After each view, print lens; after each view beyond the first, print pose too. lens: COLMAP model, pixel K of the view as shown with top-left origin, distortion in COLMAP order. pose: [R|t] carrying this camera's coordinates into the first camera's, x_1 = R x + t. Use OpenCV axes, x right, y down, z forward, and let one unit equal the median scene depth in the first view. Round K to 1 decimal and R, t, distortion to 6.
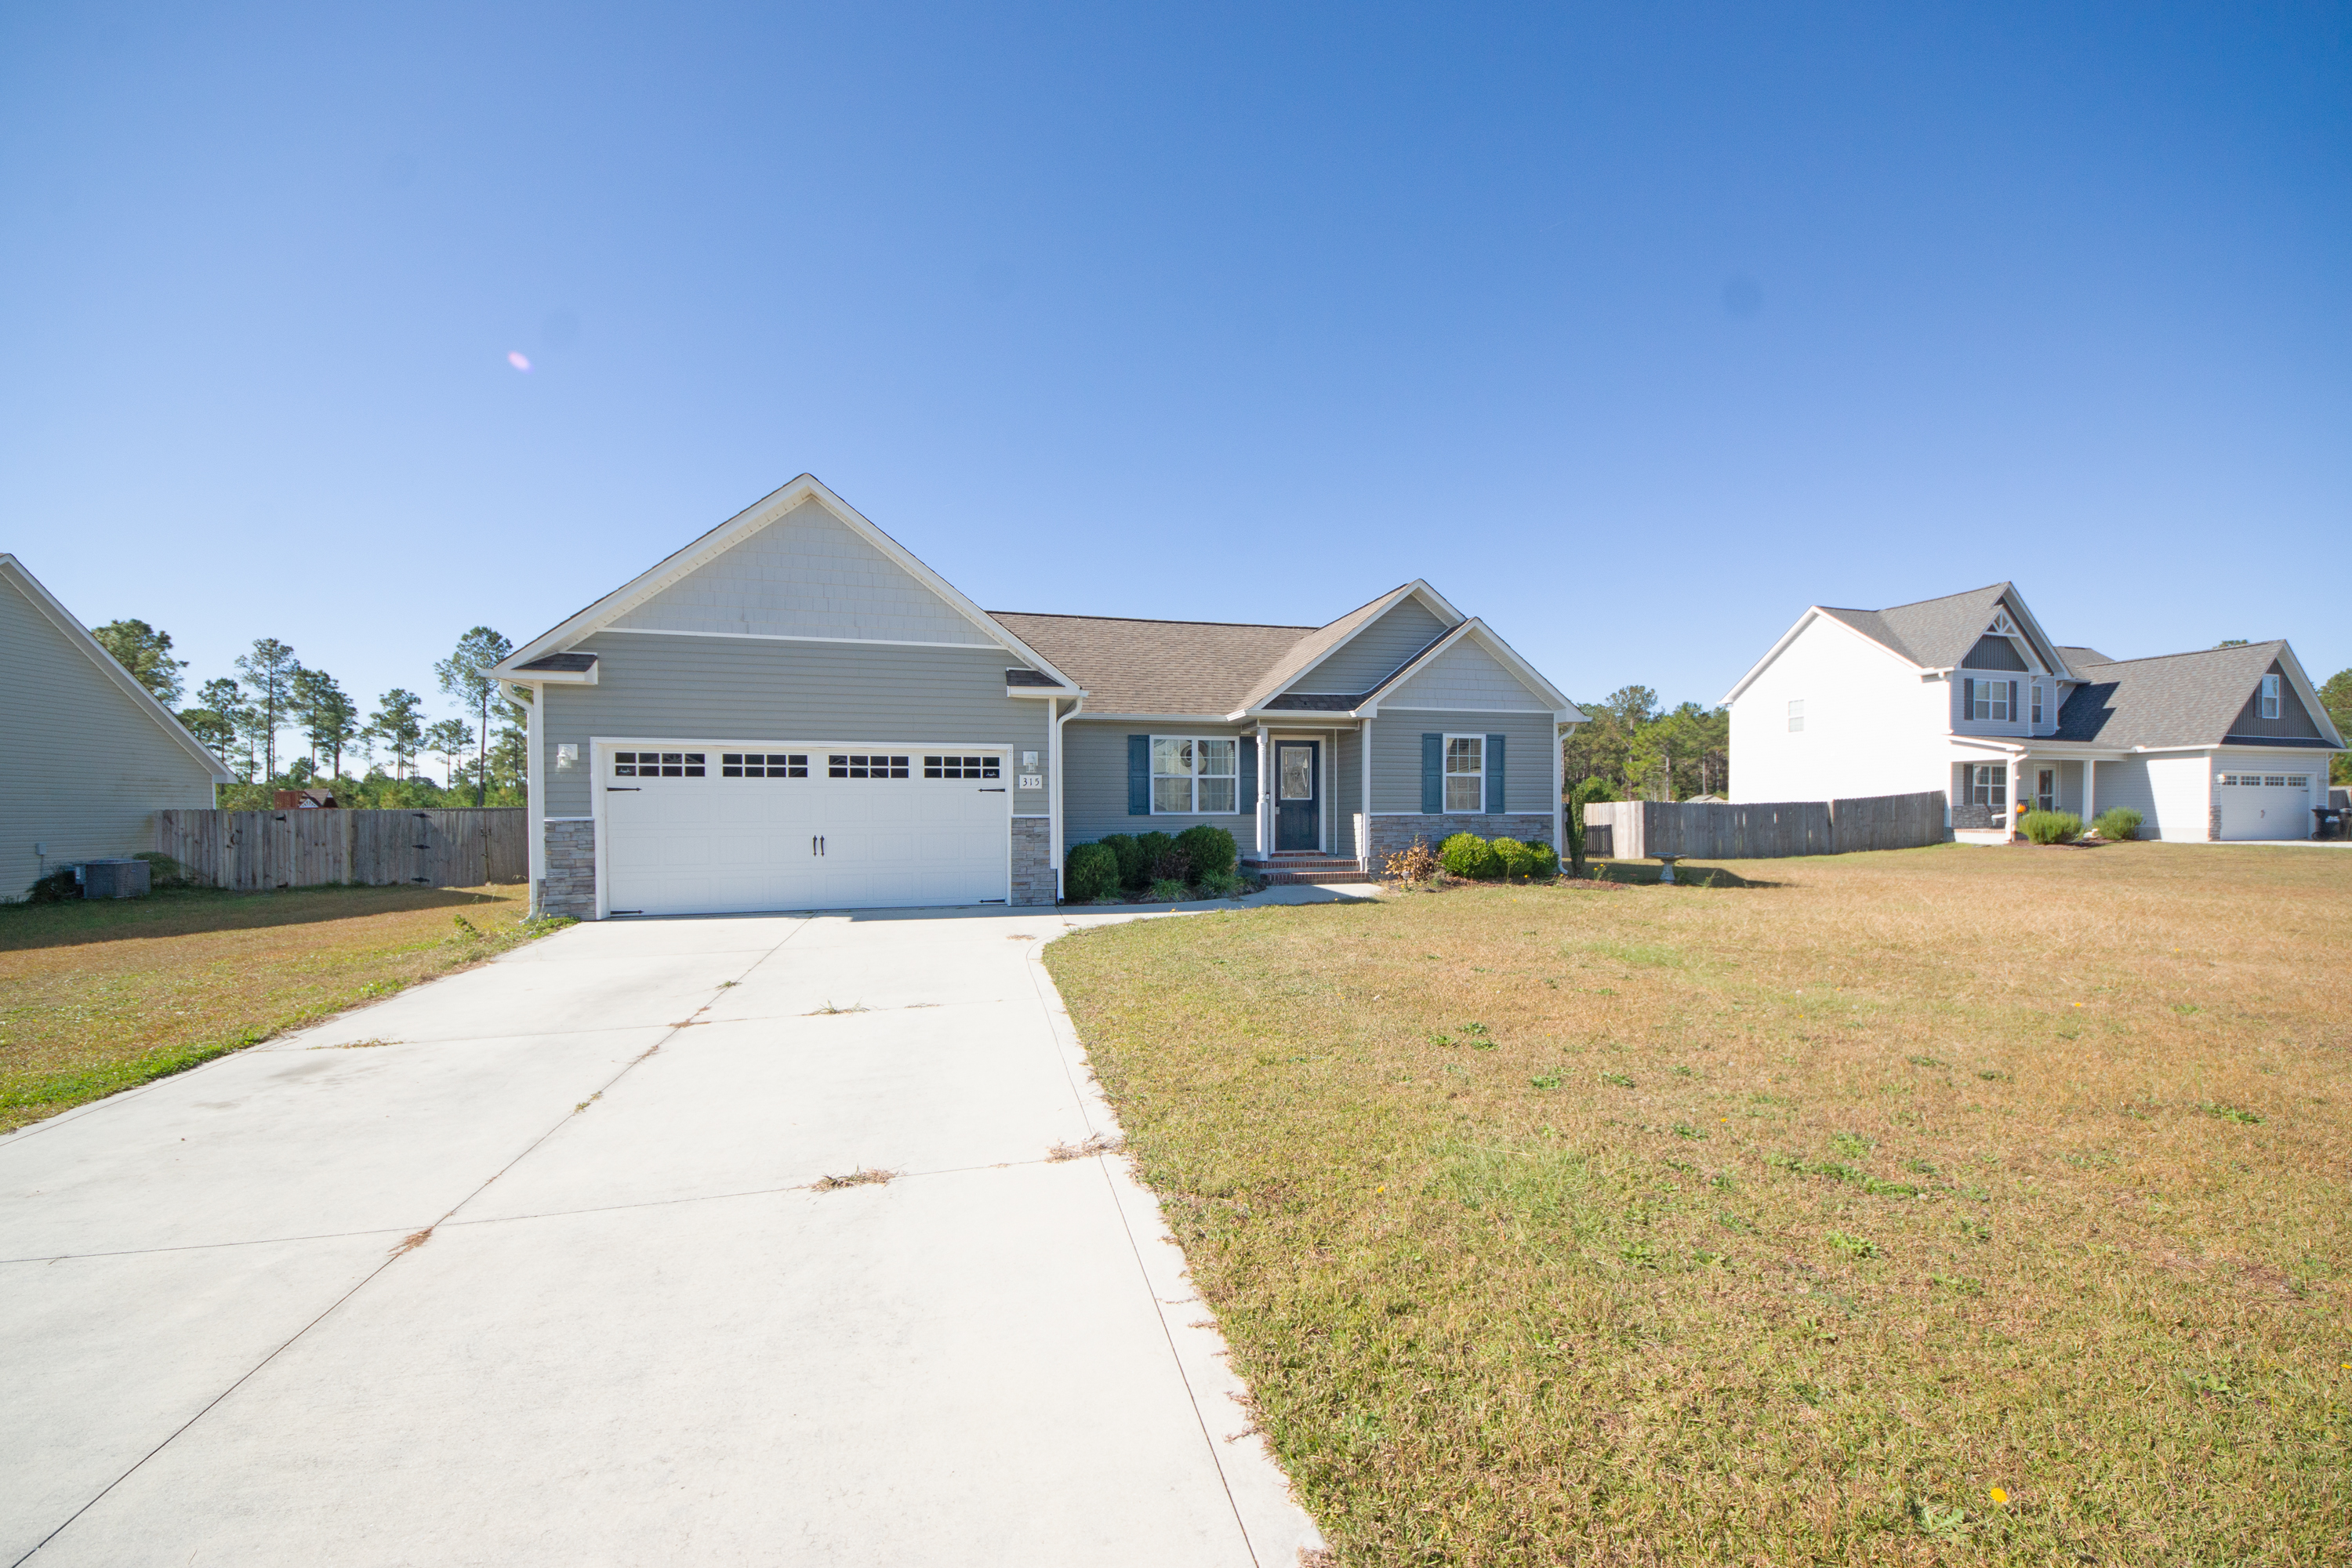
lens RADIAL K [[842.7, 0, 1168.9], [0, 842.7, 815.6], [0, 0, 1]] dist [0.027735, -0.021056]
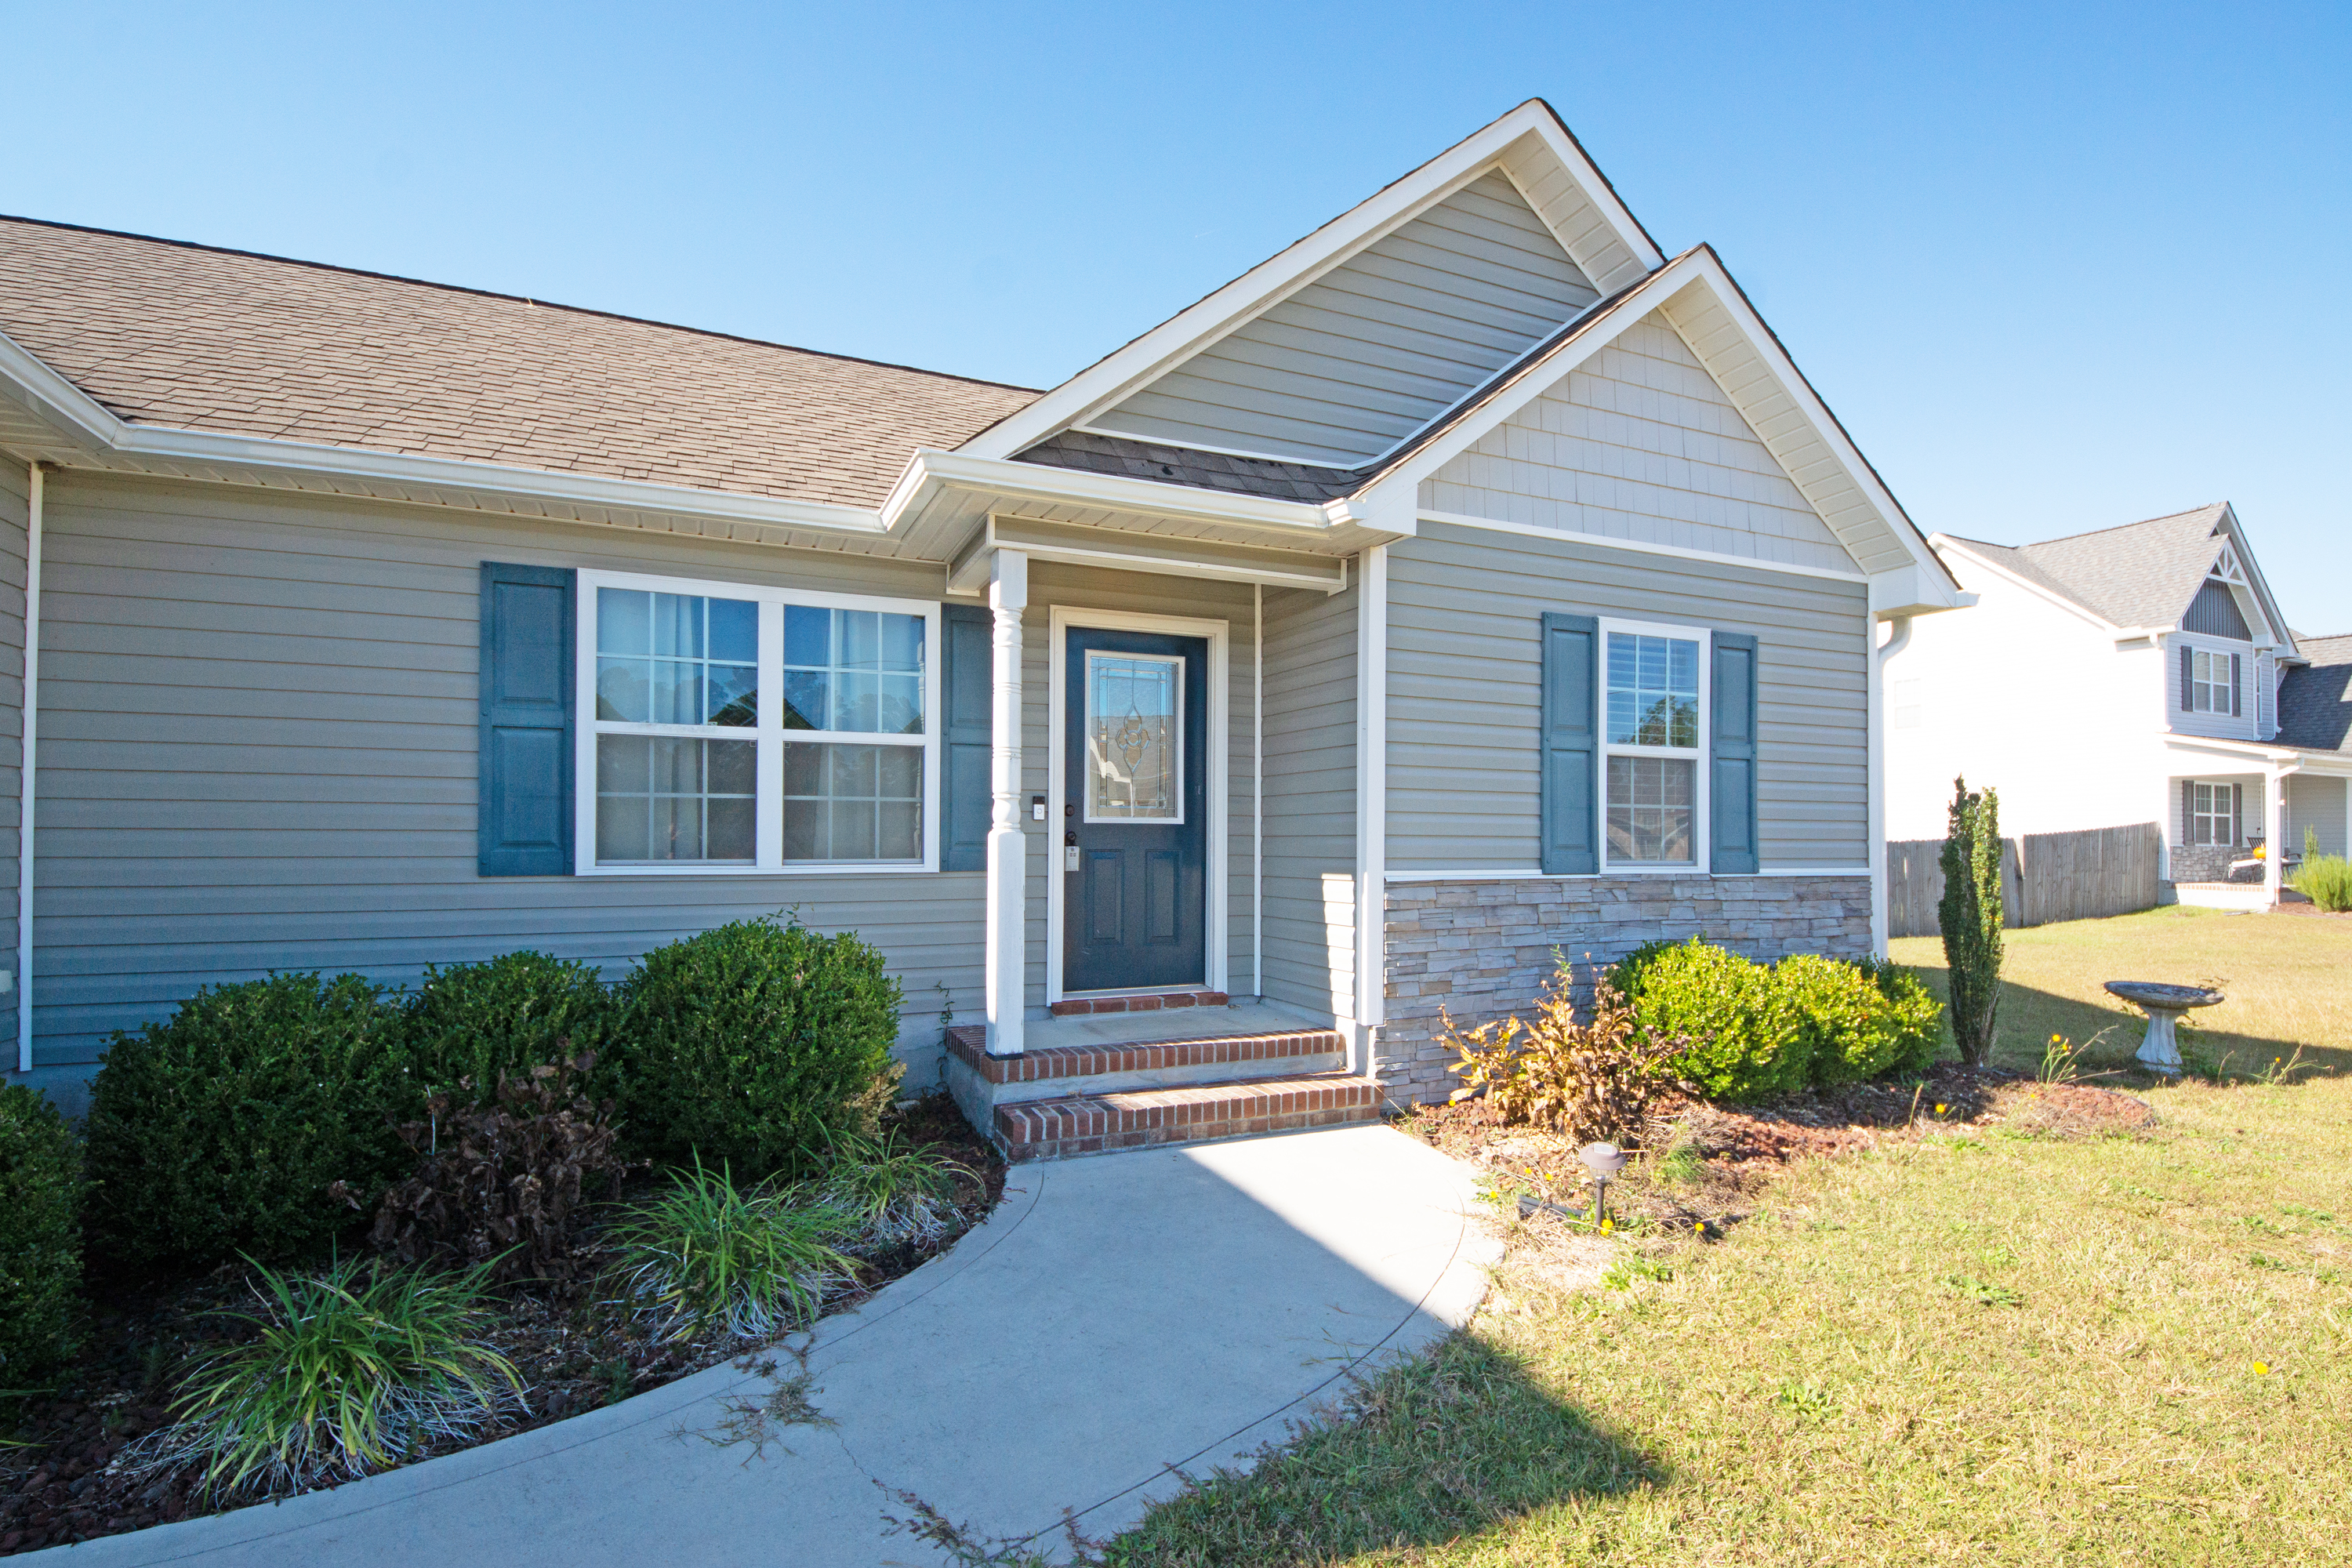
lens RADIAL K [[1109.2, 0, 1172.8], [0, 1109.2, 832.4], [0, 0, 1]] dist [0.000258, 0.000032]
pose [[0.983979, 0.010484, 0.177979, 0.096002], [-0.008547, 0.999896, -0.011651, -0.011398], [-0.178082, 0.009944, 0.983965, 0.615293]]
